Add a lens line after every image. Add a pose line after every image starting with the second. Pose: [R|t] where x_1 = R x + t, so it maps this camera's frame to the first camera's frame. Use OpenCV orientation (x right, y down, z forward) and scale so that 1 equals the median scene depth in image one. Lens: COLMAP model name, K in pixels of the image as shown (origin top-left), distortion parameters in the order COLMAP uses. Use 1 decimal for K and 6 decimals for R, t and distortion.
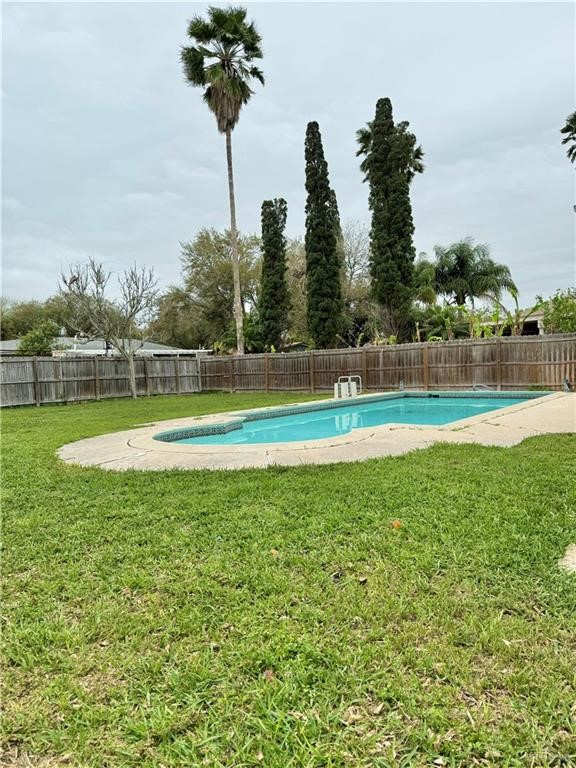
lens RADIAL K [[538.7, 0, 289.4], [0, 538.7, 385.7], [0, 0, 1]] dist [0.009722, 0.001298]
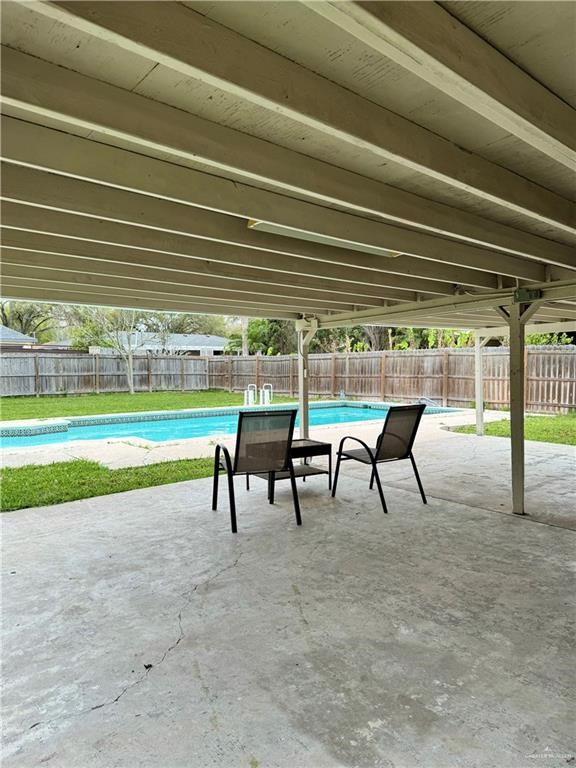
lens RADIAL K [[538.7, 0, 290.2], [0, 538.7, 381.2], [0, 0, 1]] dist [0.009722, 0.001298]
pose [[0.971190, 0.042465, -0.234494, 0.302243], [-0.042121, 0.999092, 0.006476, -0.023964], [0.234556, 0.003588, 0.972096, 0.020516]]
